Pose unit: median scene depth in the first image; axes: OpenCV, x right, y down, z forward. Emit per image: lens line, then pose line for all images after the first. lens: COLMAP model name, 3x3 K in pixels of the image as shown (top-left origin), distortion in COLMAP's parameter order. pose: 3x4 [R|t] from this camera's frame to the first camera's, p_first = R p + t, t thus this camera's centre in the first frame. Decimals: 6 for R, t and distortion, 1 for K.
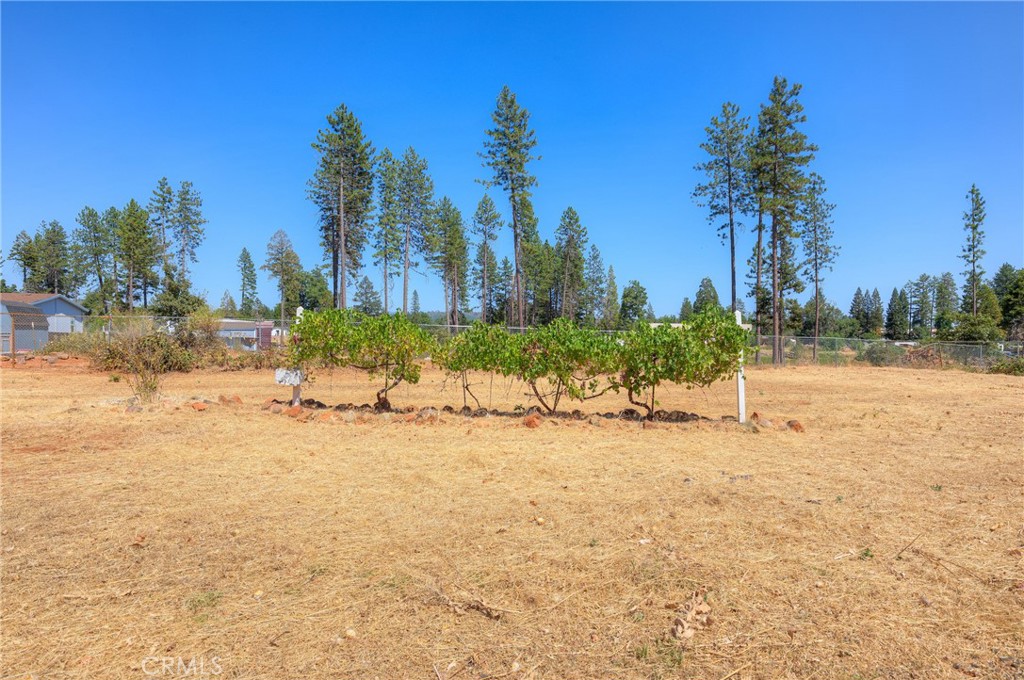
lens RADIAL K [[528.6, 0, 512.0], [0, 528.6, 340.0], [0, 0, 1]] dist [-0.012108, 0.000314]
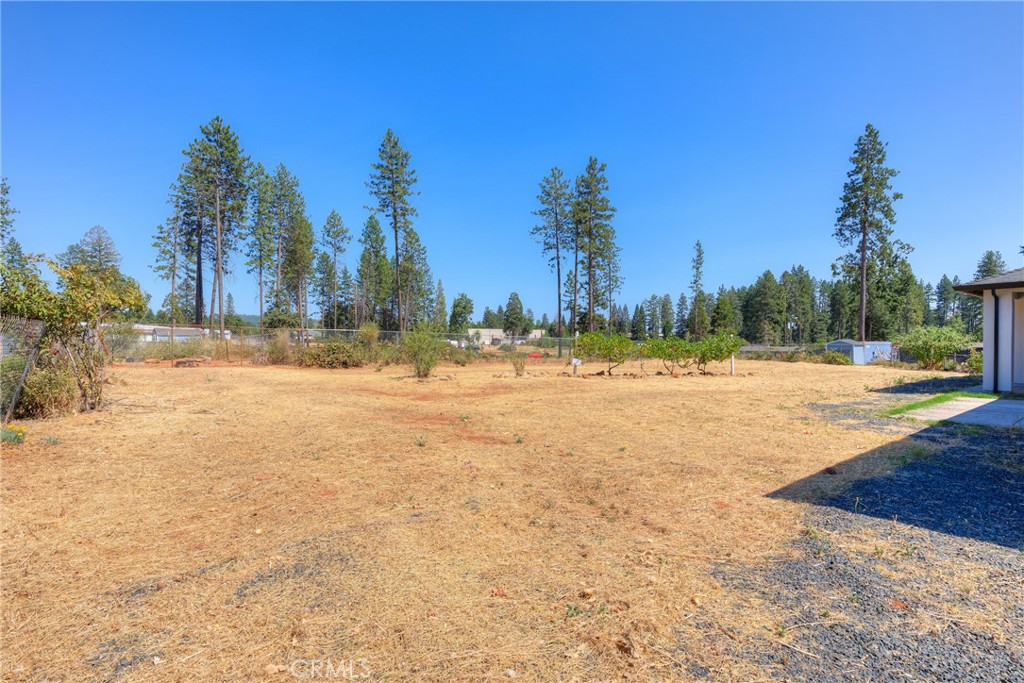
lens RADIAL K [[481.4, 0, 507.2], [0, 481.4, 340.6], [0, 0, 1]] dist [-0.001093, 0.000094]
pose [[0.925017, -0.002848, 0.379915, -0.158642], [0.004458, 0.999984, -0.003358, -0.001687], [-0.379900, 0.004800, 0.925015, -0.086214]]
